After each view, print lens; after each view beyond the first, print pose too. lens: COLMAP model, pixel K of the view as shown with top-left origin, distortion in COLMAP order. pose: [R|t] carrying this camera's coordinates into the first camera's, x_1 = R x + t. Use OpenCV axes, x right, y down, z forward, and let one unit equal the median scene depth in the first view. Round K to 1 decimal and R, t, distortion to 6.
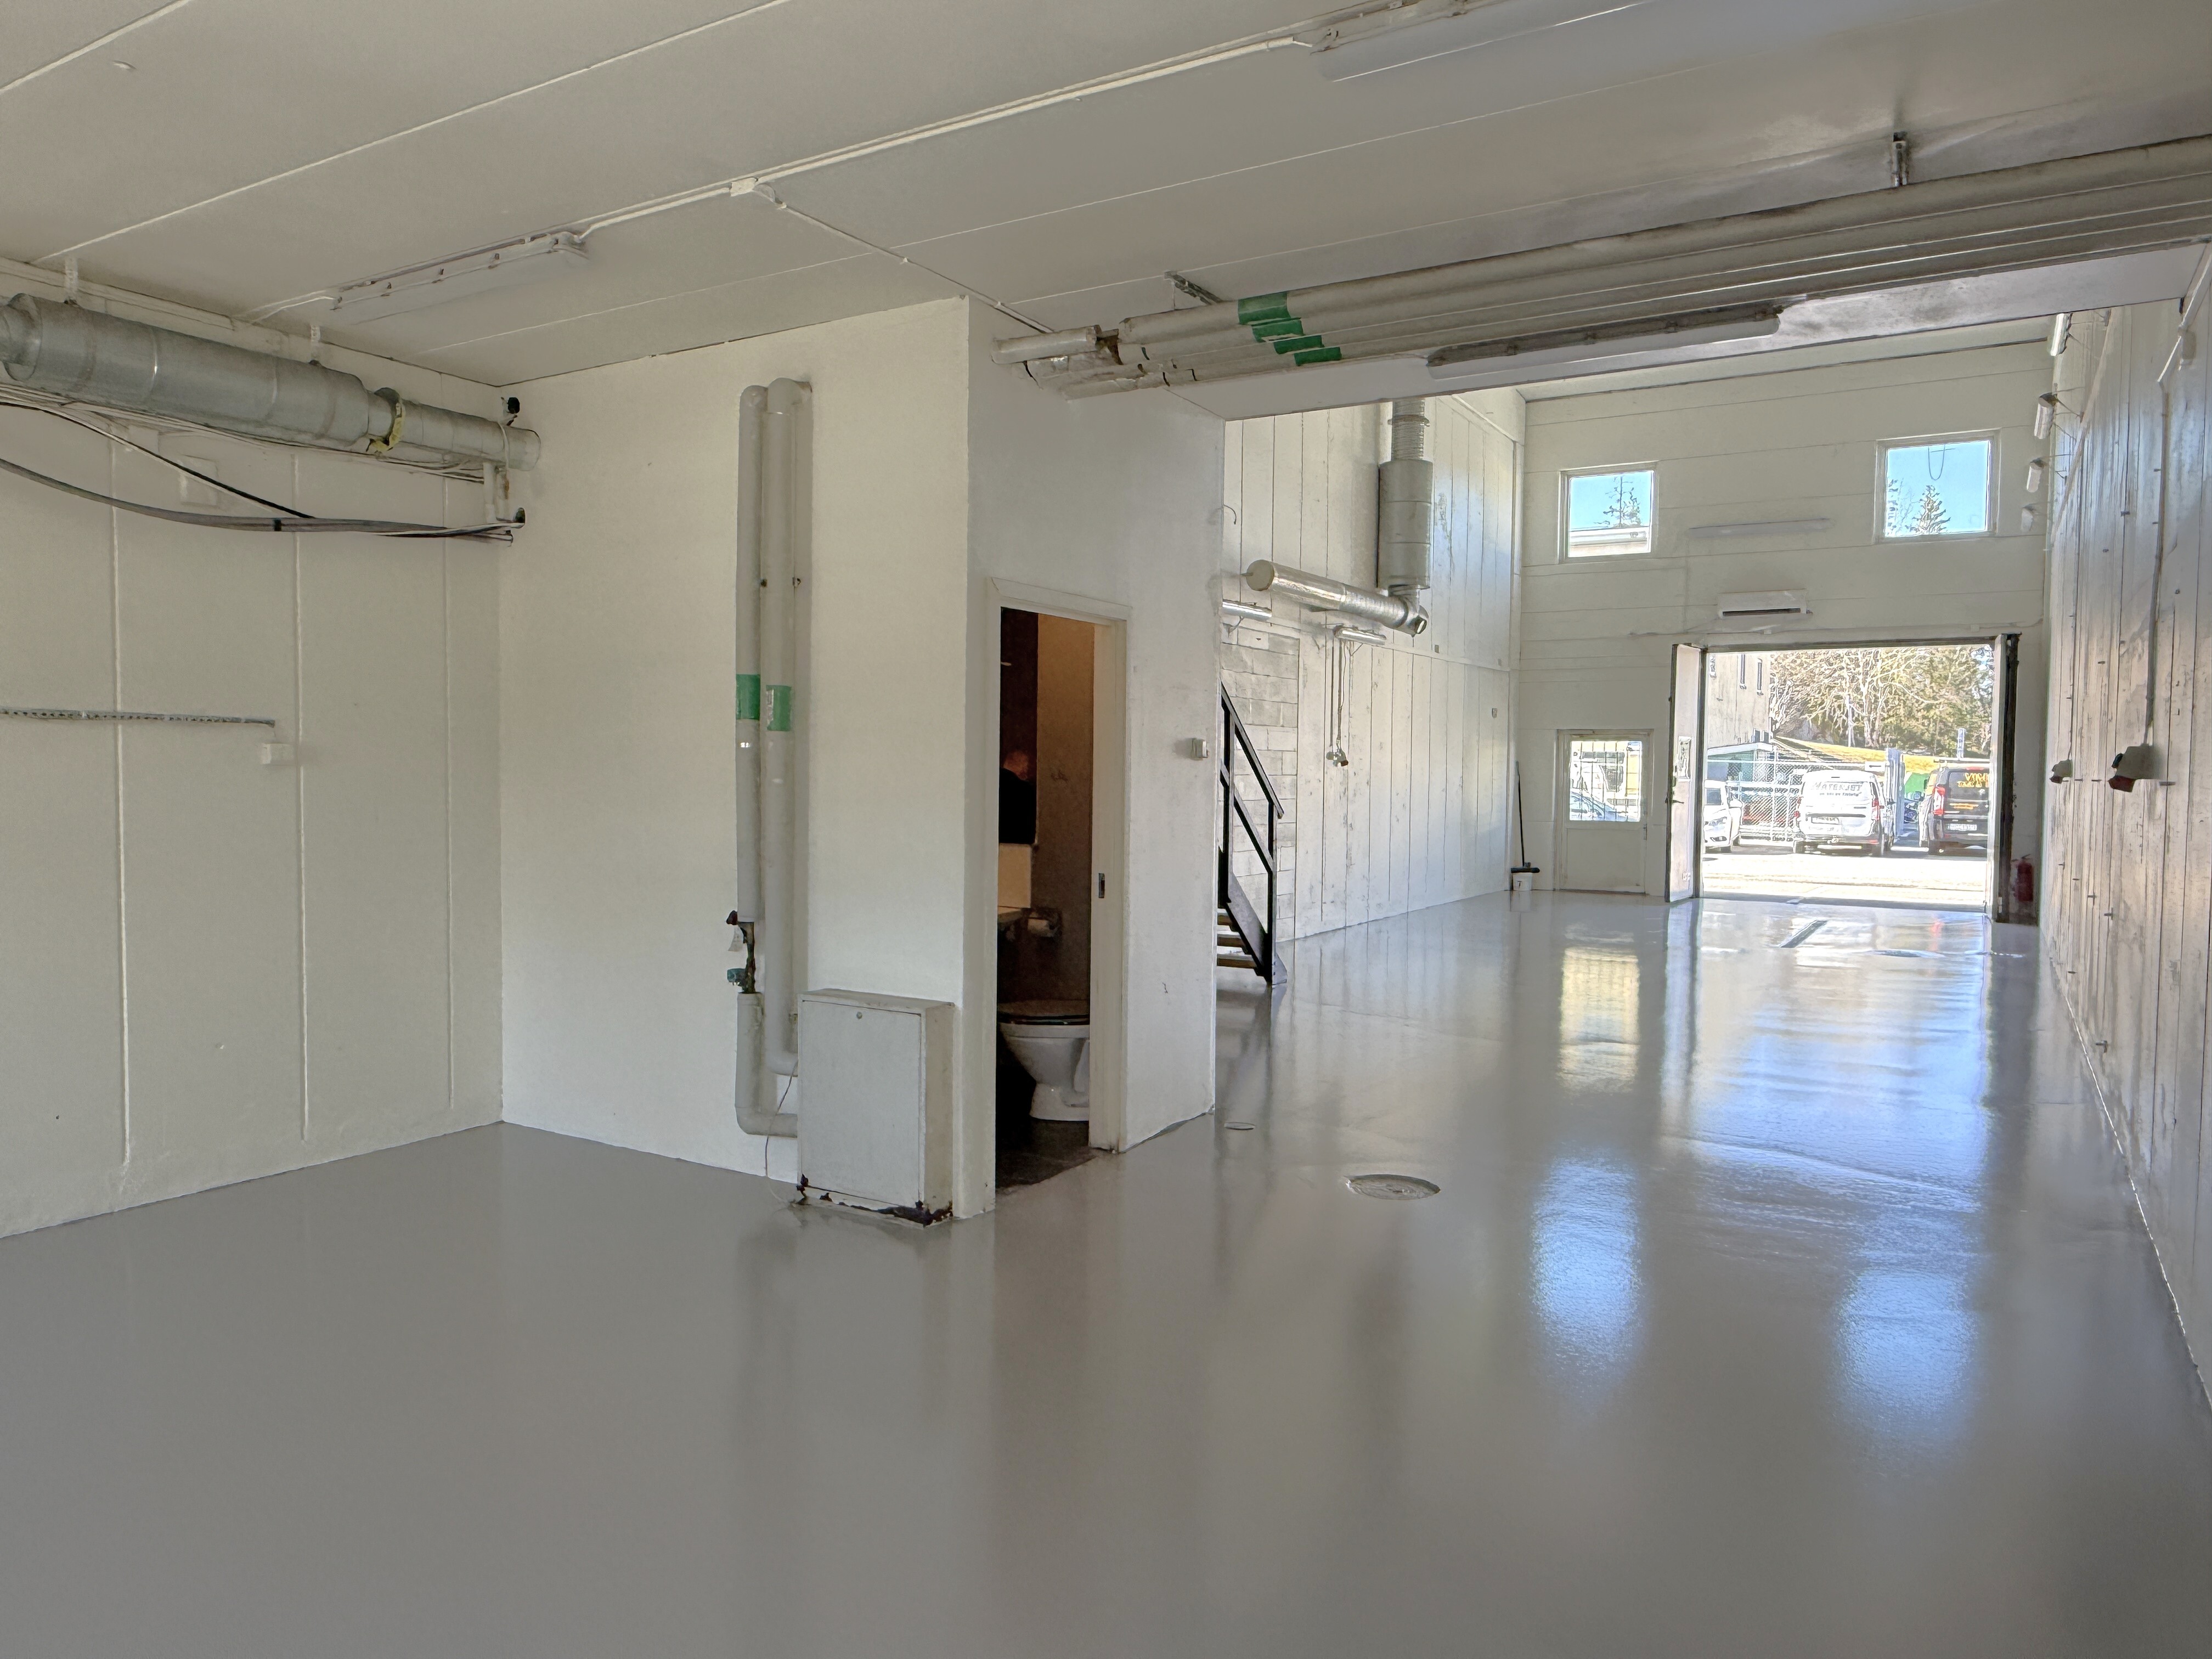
lens RADIAL K [[1465.6, 0, 1104.1], [0, 1465.6, 831.2], [0, 0, 1]] dist [0.004891, 0.003683]
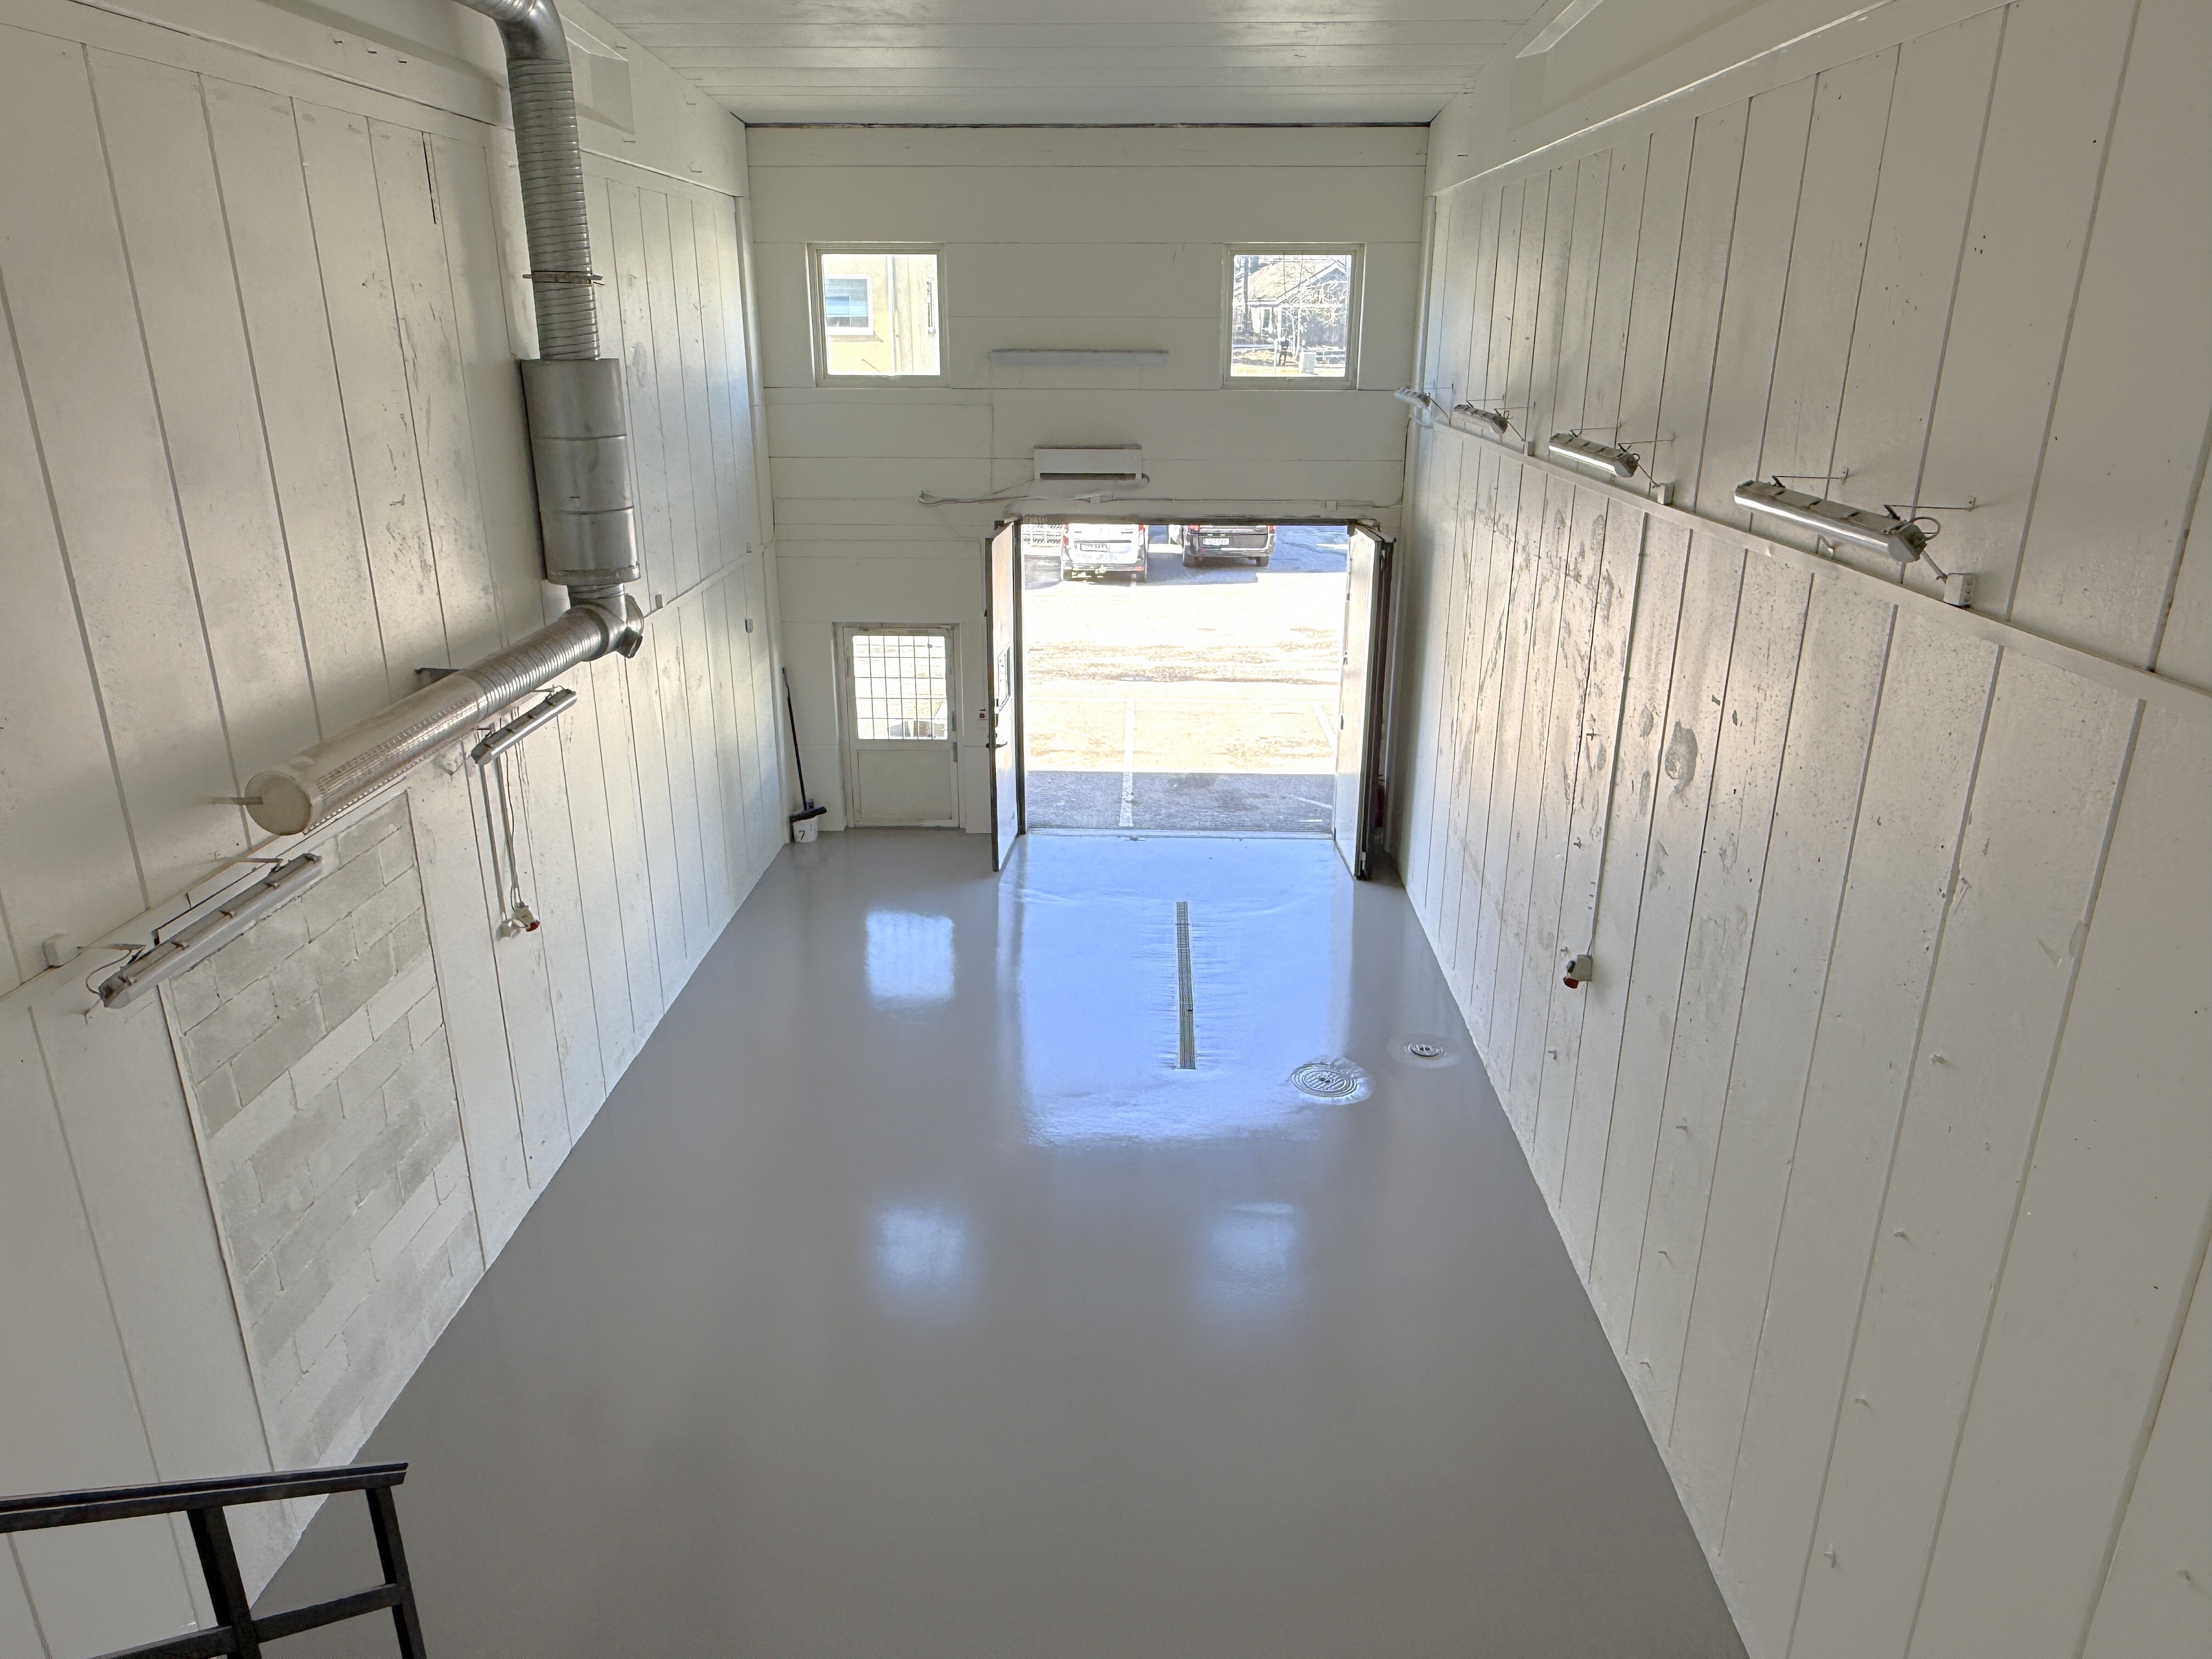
lens RADIAL K [[1465.6, 0, 1105.9], [0, 1465.6, 833.9], [0, 0, 1]] dist [0.004891, 0.003683]
pose [[0.870431, -0.172521, 0.461072, 0.076913], [0.025509, 0.951131, 0.307733, -0.197092], [-0.491630, -0.256099, 0.832294, 0.314987]]
